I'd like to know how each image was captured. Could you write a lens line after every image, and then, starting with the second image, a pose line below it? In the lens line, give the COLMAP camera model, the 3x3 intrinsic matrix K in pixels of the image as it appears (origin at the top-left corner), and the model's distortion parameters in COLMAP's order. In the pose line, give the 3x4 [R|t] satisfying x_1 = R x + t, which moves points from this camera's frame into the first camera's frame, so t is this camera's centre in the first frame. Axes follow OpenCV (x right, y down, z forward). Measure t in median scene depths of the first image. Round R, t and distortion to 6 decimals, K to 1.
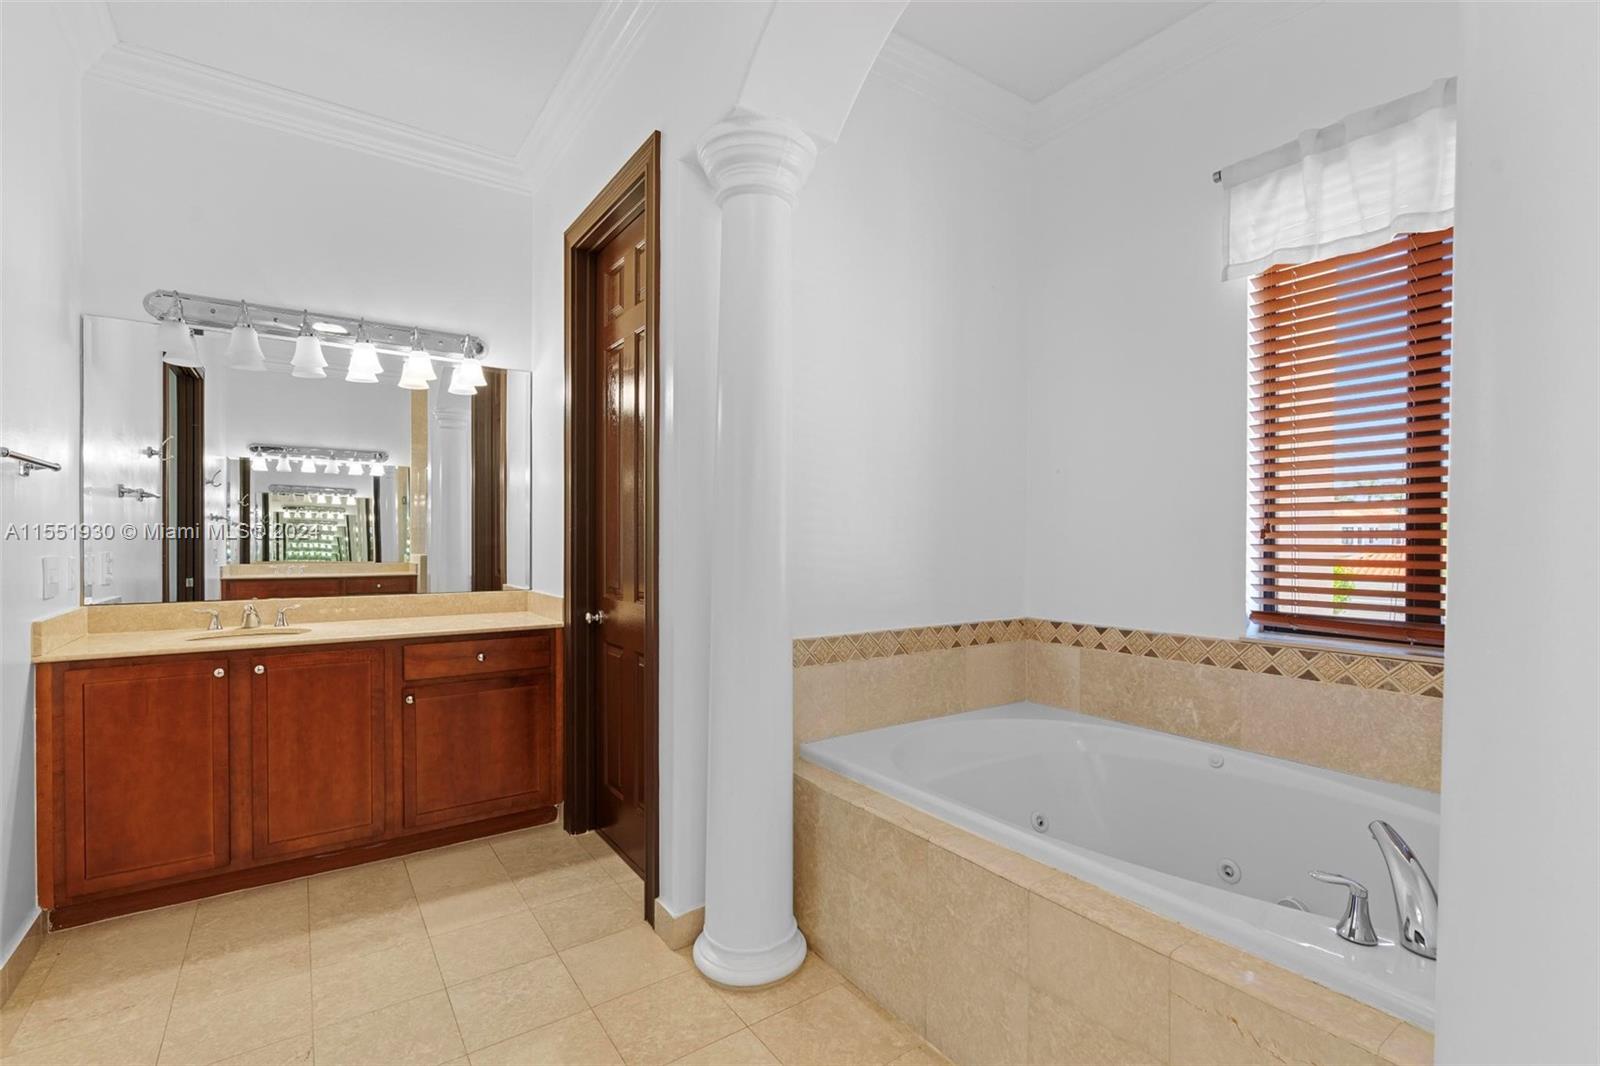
lens RADIAL K [[718.5, 0, 806.4], [0, 718.5, 542.3], [0, 0, 1]] dist [-0.004596, 0.002264]
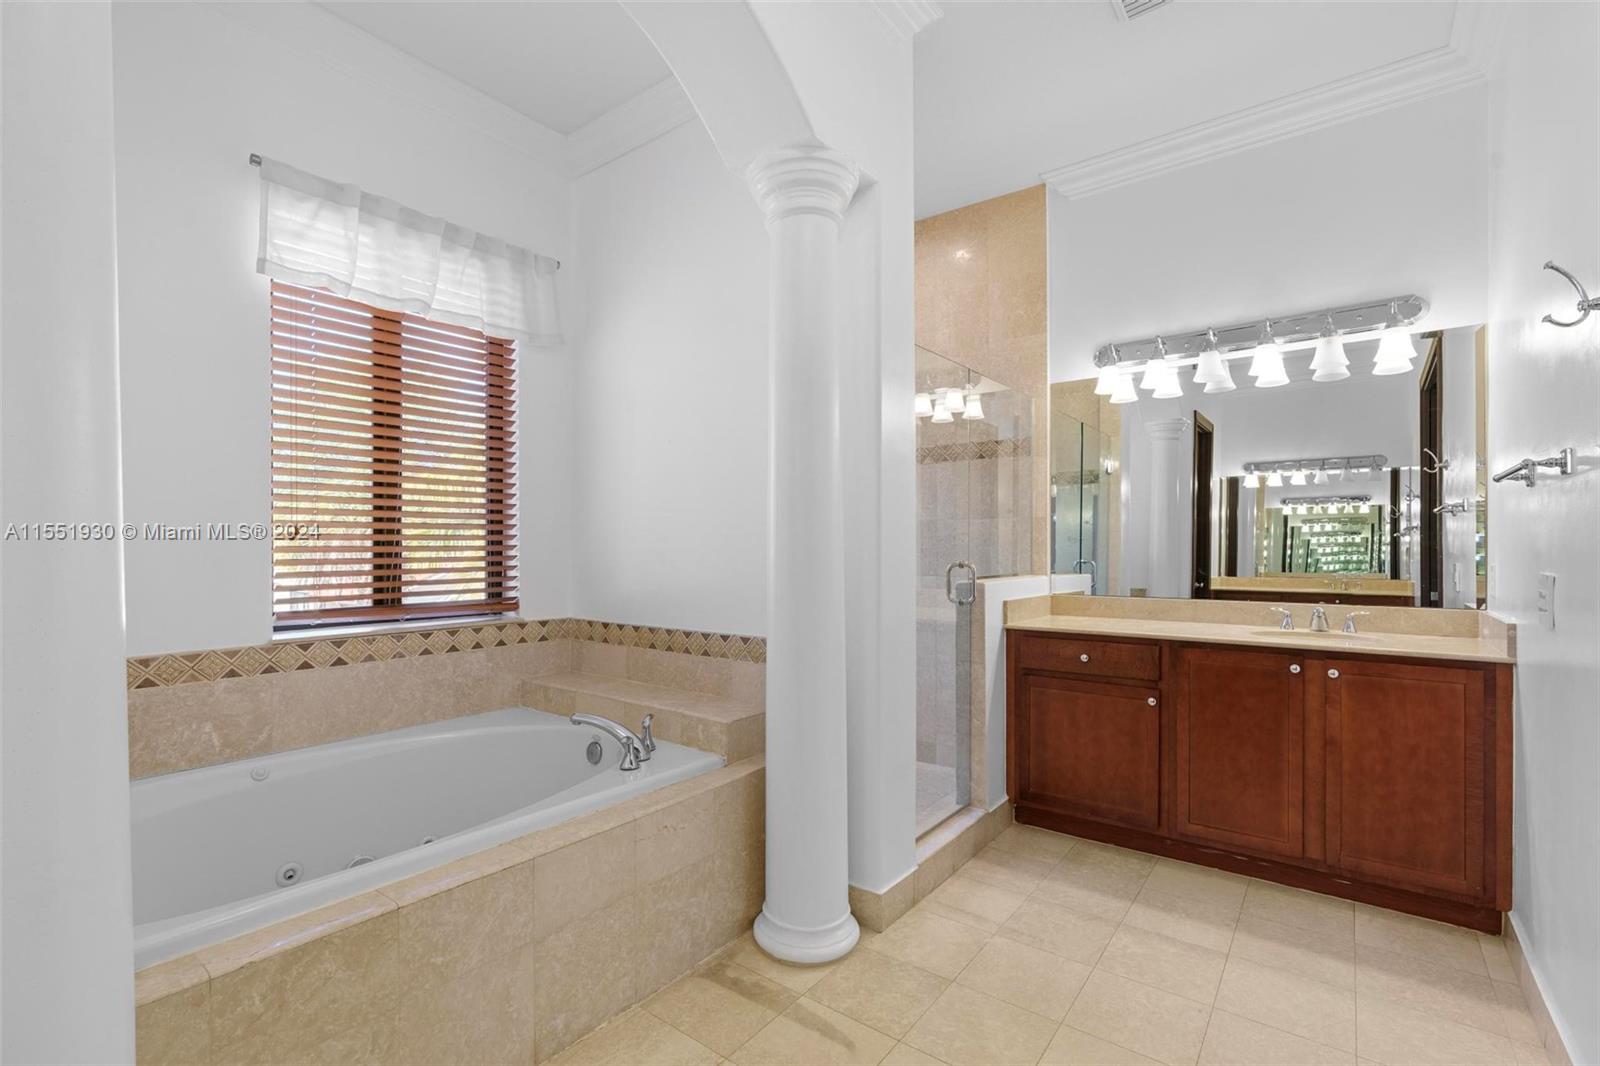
lens RADIAL K [[723.8, 0, 797.0], [0, 723.8, 547.4], [0, 0, 1]] dist [-0.007490, 0.000463]
pose [[-0.289597, -0.006436, 0.957127, -0.540324], [0.005286, 0.999951, 0.008324, -0.000015], [-0.957134, 0.007470, -0.289549, 0.580408]]
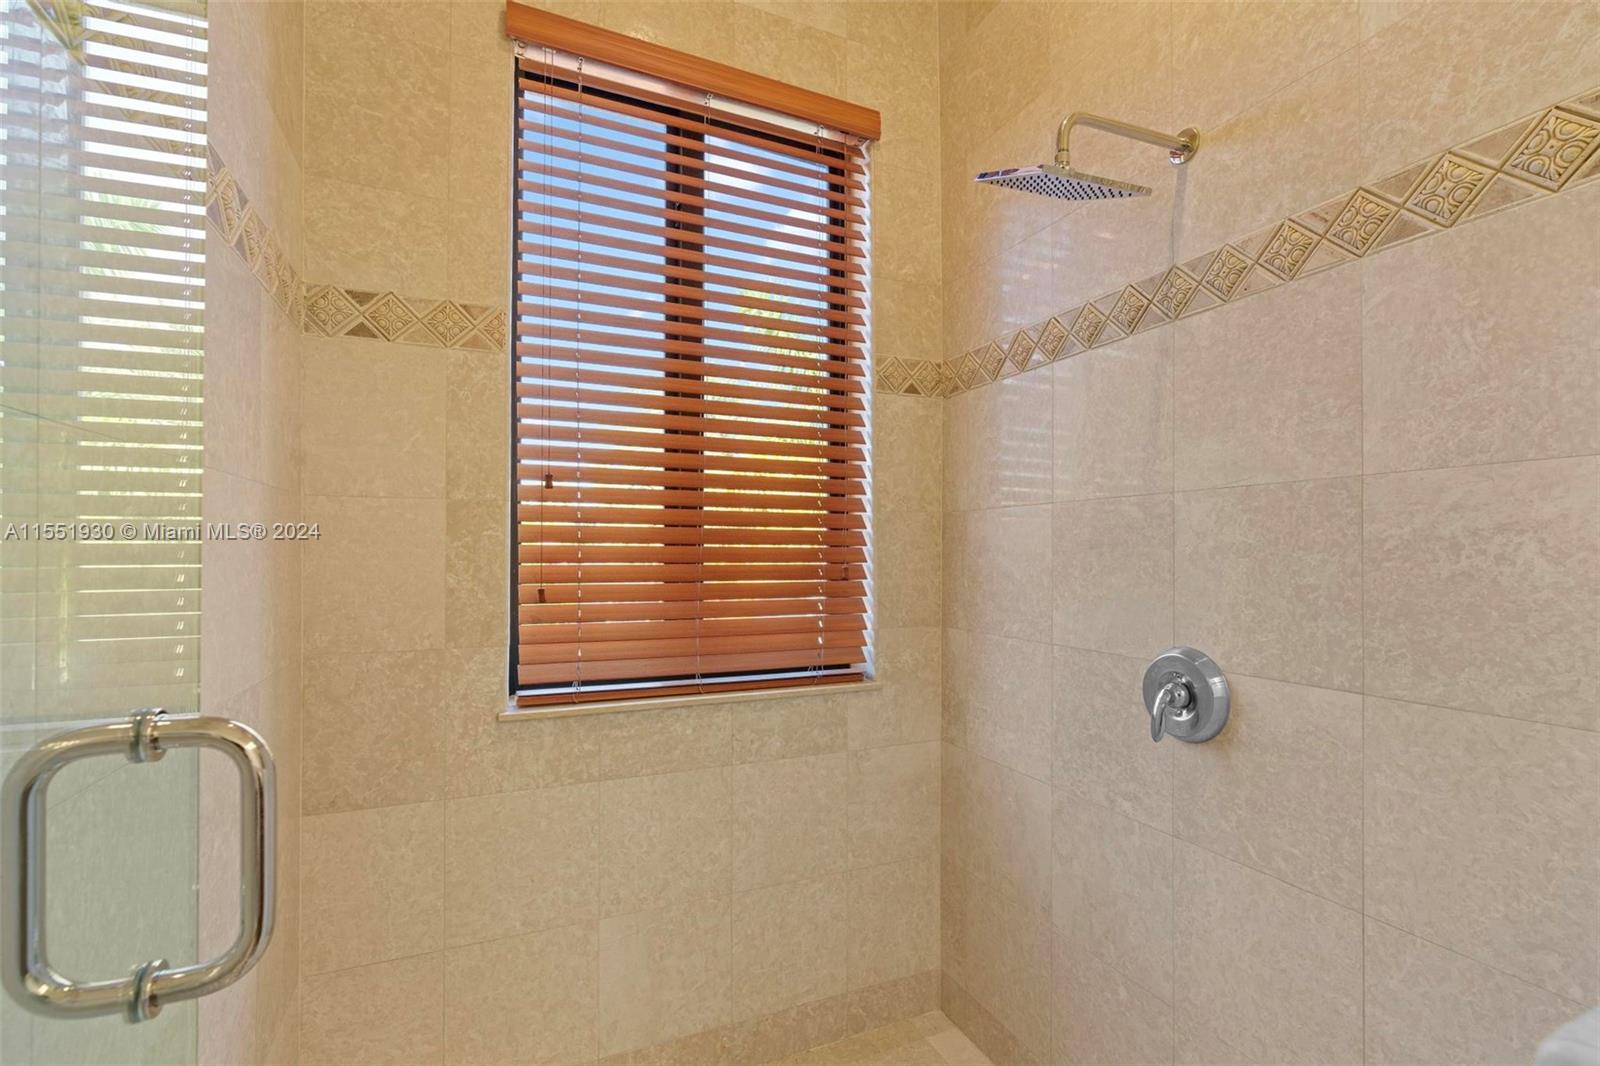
lens RADIAL K [[723.9, 0, 823.1], [0, 723.9, 540.5], [0, 0, 1]] dist [-0.002095, 0.000067]
pose [[0.178539, 0.009618, 0.983886, 0.429463], [0.005834, 0.999924, -0.010834, -0.006334], [-0.983916, 0.007674, 0.178469, 0.057325]]
